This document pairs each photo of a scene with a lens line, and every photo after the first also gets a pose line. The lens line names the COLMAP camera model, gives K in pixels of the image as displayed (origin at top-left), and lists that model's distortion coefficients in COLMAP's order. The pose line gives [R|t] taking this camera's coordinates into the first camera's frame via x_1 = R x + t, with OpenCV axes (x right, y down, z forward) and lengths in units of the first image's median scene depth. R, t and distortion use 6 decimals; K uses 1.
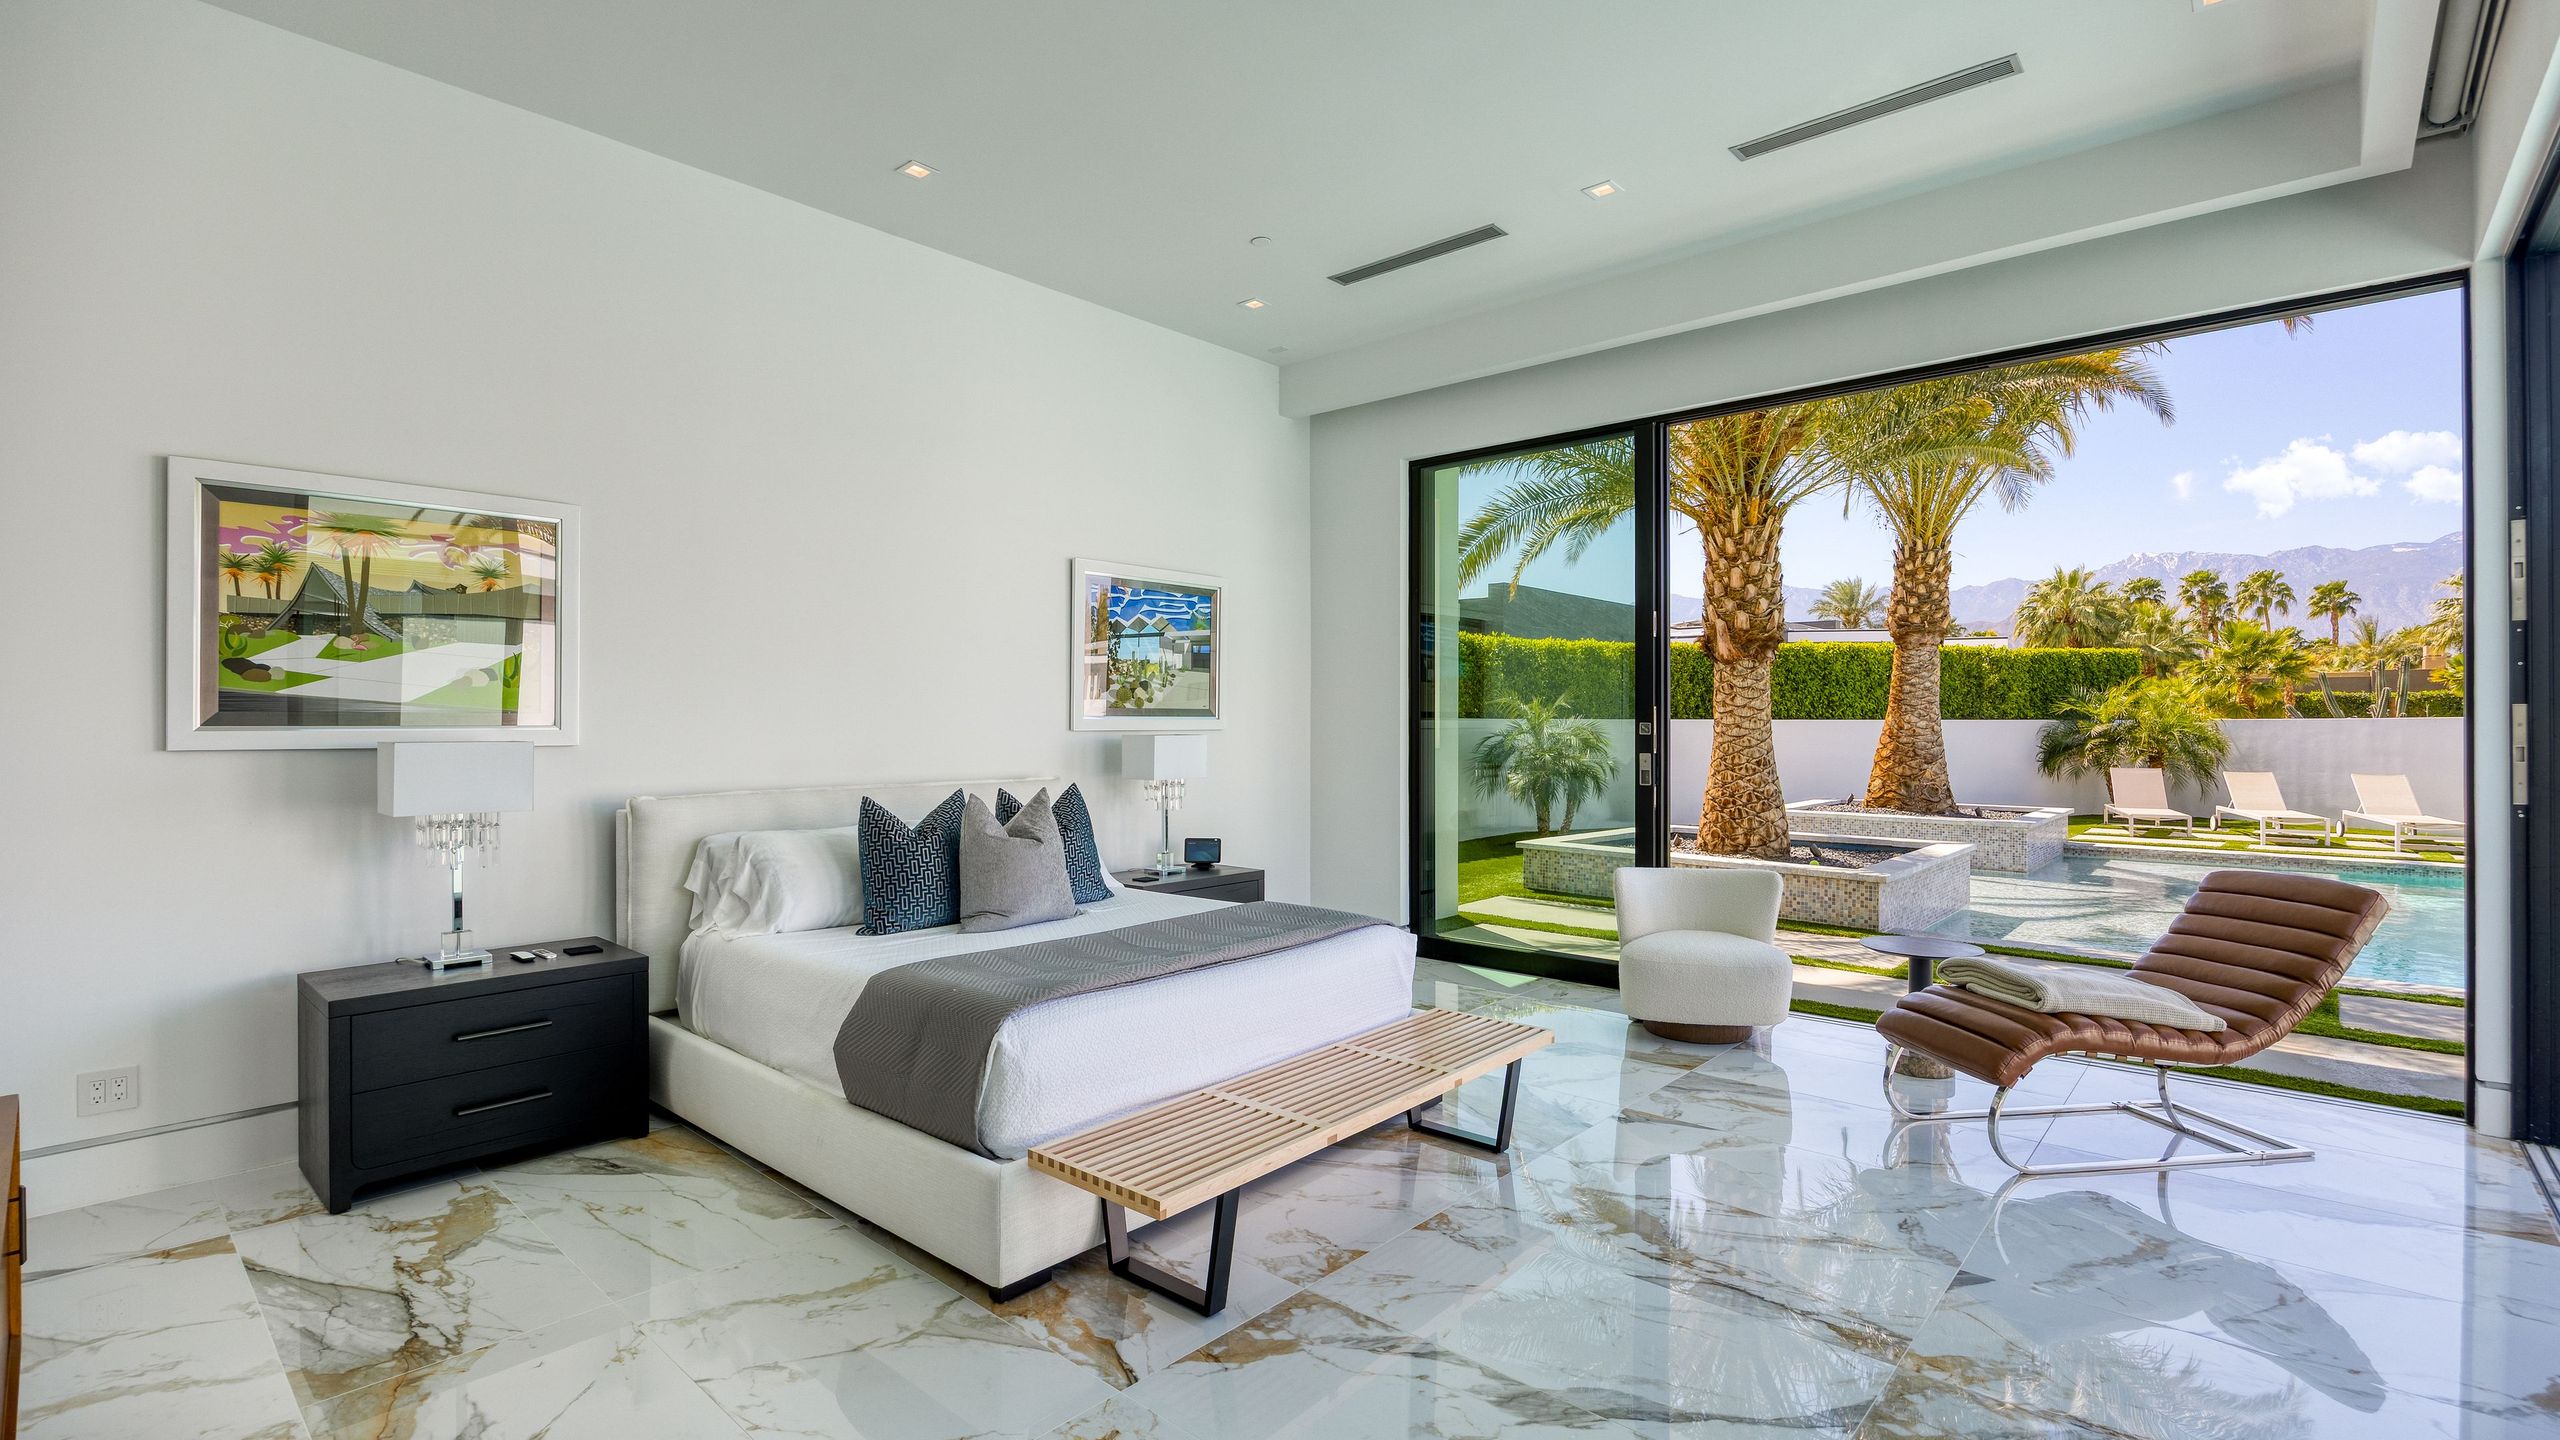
lens RADIAL K [[1169.1, 0, 1281.2], [0, 1169.1, 718.1], [0, 0, 1]] dist [-0.019806, -0.000292]
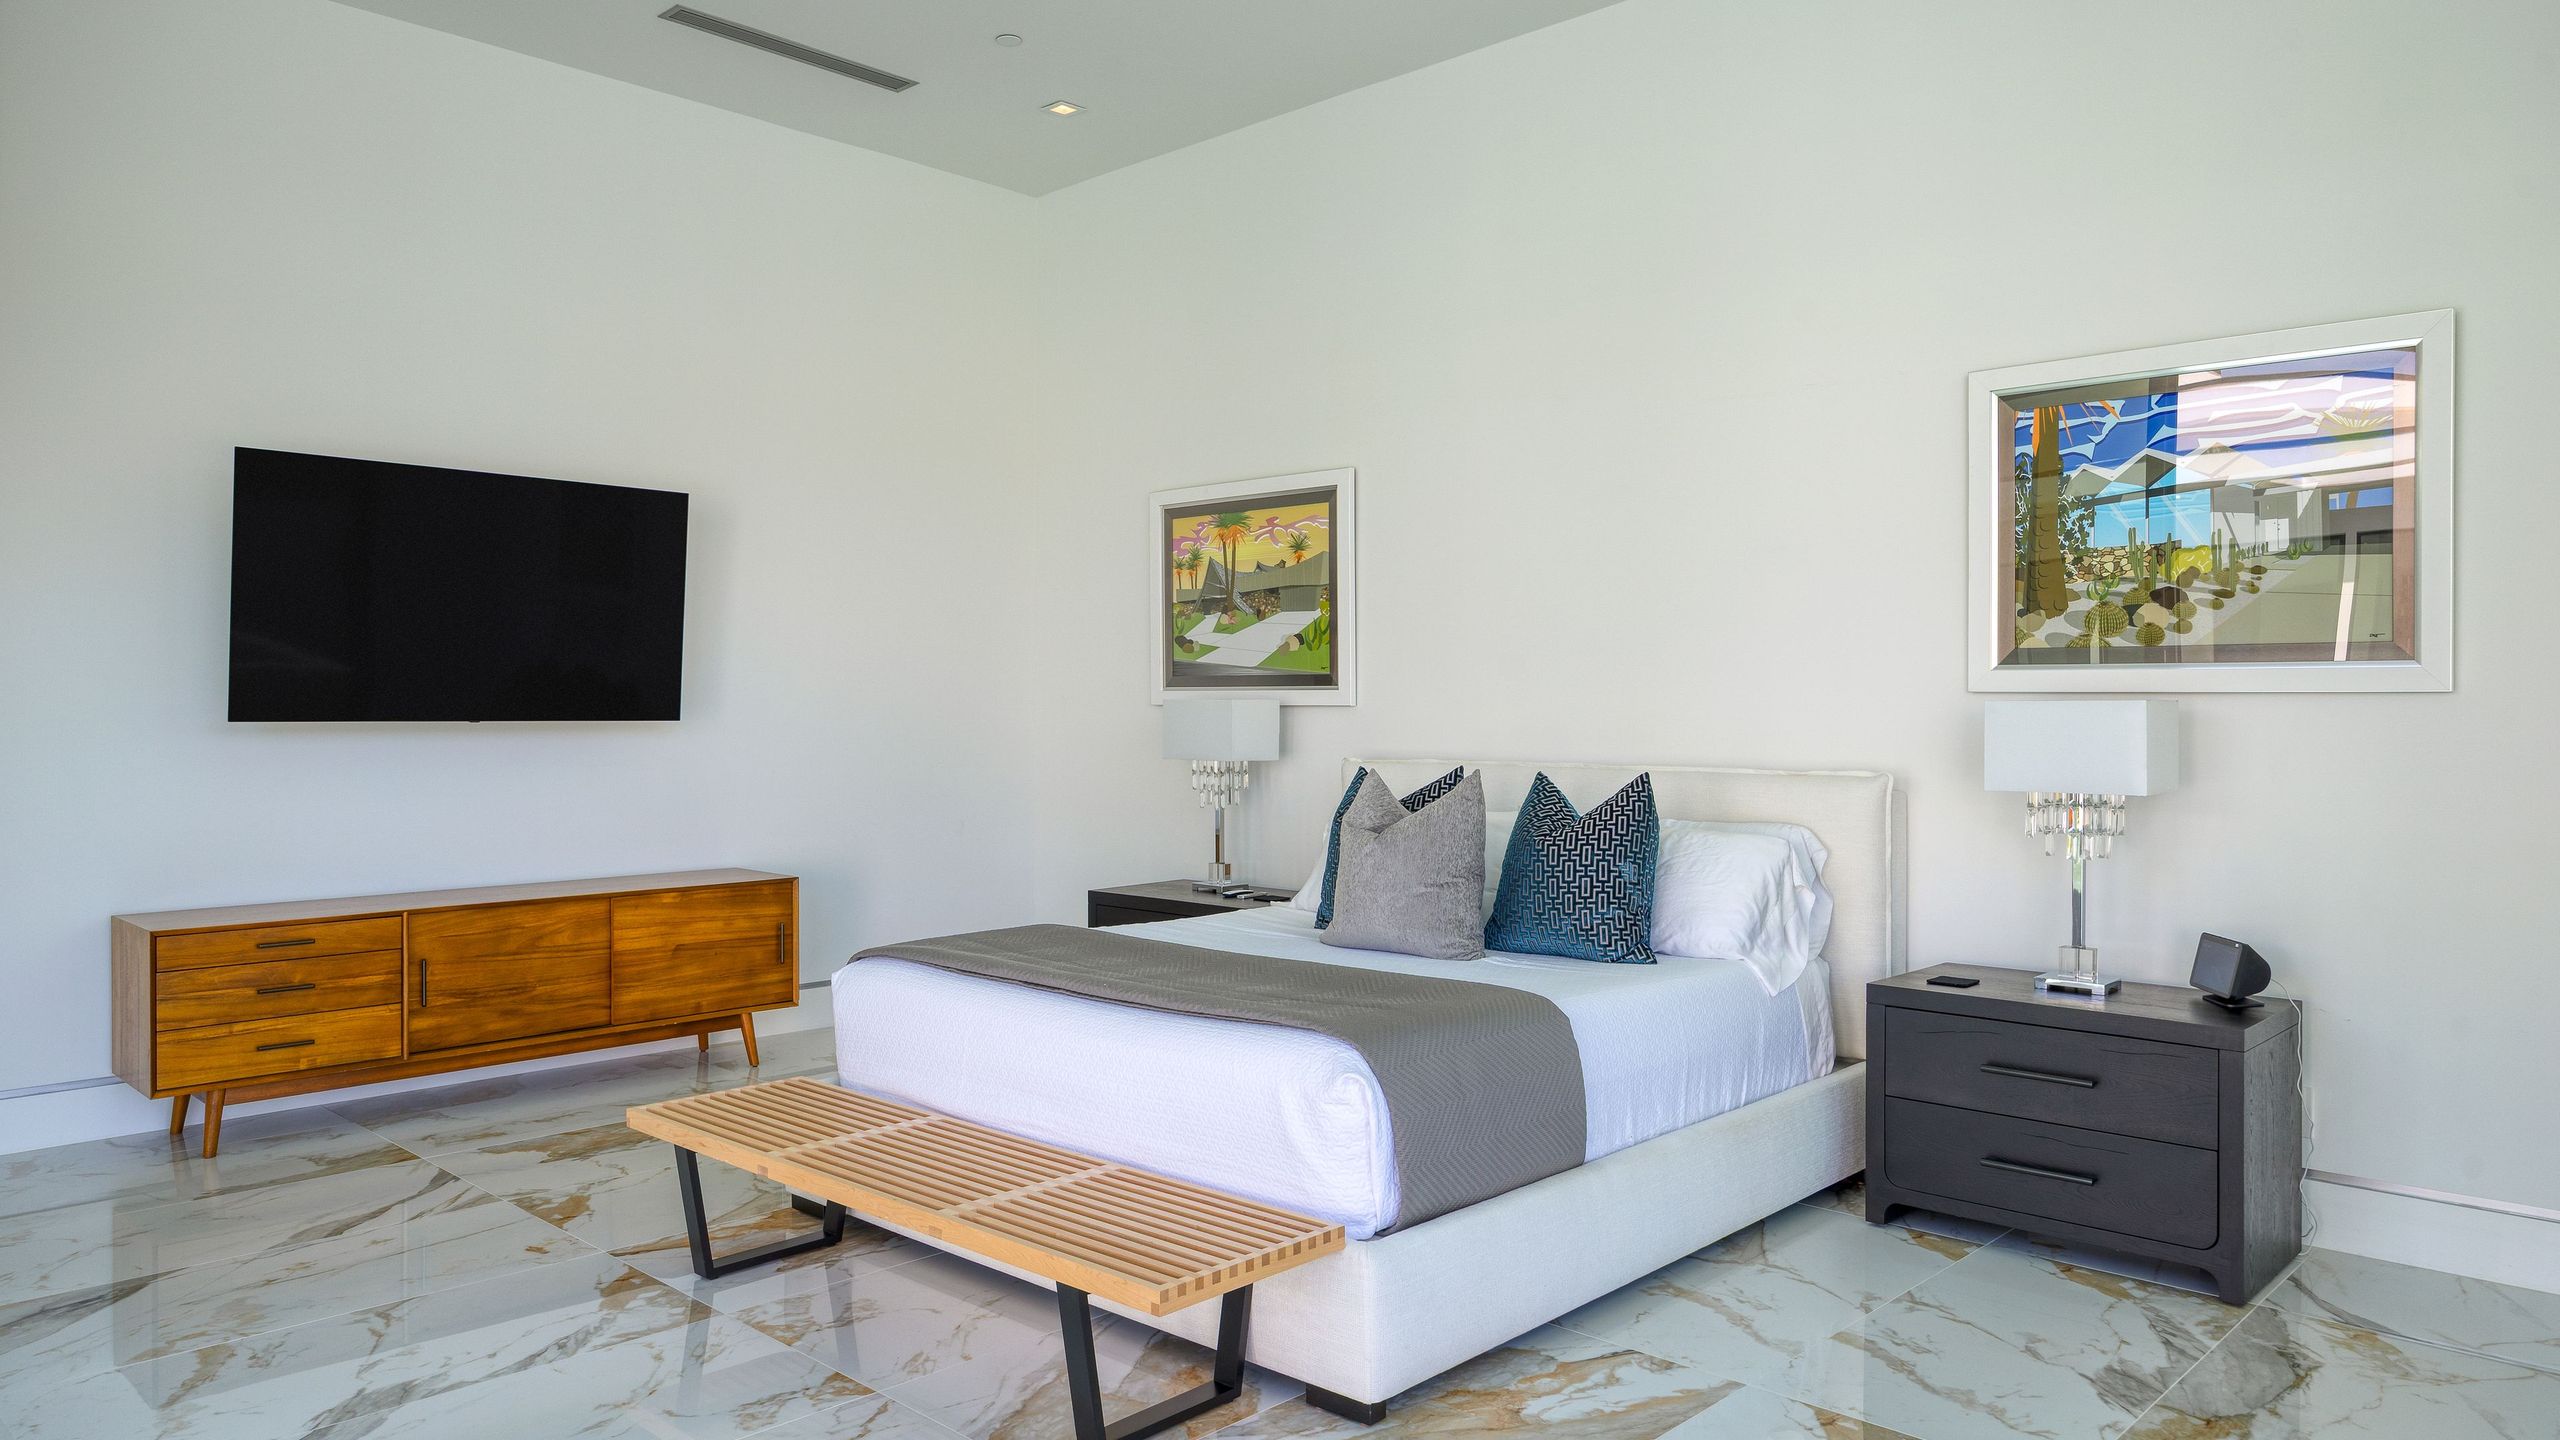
lens RADIAL K [[1682.3, 0, 1281.9], [0, 1682.3, 718.9], [0, 0, 1]] dist [0.007964, 0.001830]
pose [[-0.043006, 0.018853, -0.998897, 0.979107], [0.009458, 0.999785, 0.018462, 0.008819], [0.999030, -0.008654, -0.043175, 1.129101]]
